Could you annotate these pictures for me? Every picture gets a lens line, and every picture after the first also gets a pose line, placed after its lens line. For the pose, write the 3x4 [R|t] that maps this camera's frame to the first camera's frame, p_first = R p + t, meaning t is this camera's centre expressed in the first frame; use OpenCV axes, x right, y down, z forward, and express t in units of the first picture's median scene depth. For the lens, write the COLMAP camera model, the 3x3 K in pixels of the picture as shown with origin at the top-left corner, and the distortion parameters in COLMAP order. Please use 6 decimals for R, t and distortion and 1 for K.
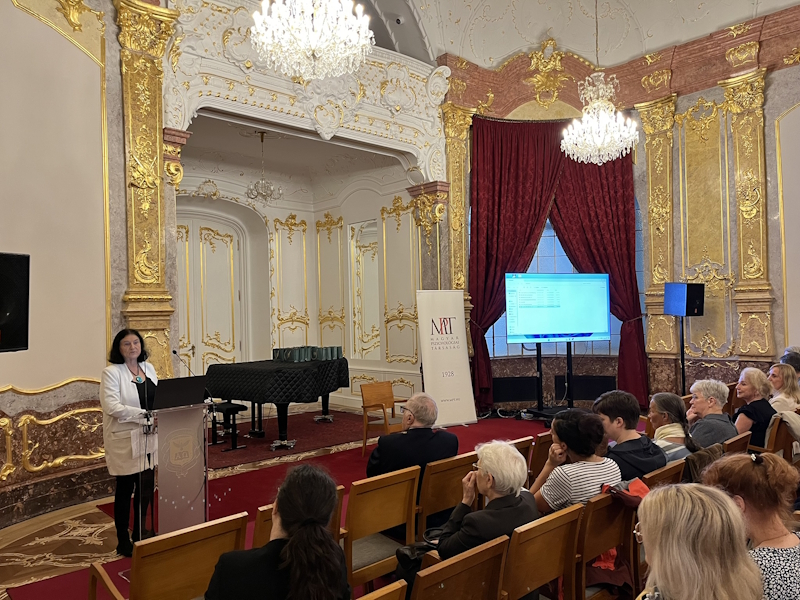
lens RADIAL K [[606.9, 0, 400.0], [0, 606.9, 300.0], [0, 0, 1]] dist [0.096197, -0.117883]
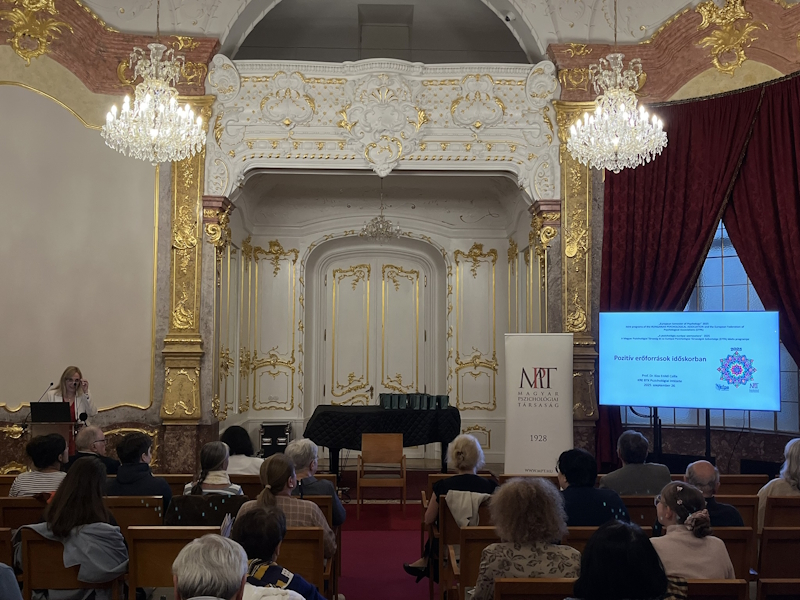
lens RADIAL K [[824.6, 0, 400.0], [0, 824.6, 300.0], [0, 0, 1]] dist [0.113247, -0.199214]
pose [[0.752133, -0.017773, -0.658771, 0.635421], [-0.008940, 0.999269, -0.037166, -0.017495], [0.658950, 0.033843, 0.751425, 0.044478]]
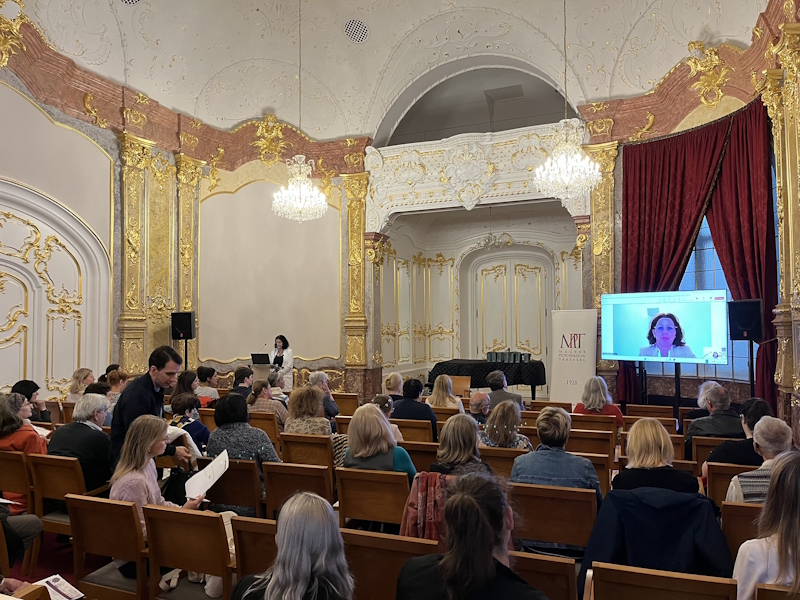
lens RADIAL K [[606.9, 0, 400.0], [0, 606.9, 300.0], [0, 0, 1]] dist [0.096197, -0.117883]
pose [[0.411040, -0.023150, -0.911323, 0.965828], [0.017137, 0.999697, -0.017665, -0.019453], [0.911456, -0.008357, 0.411312, 0.207761]]
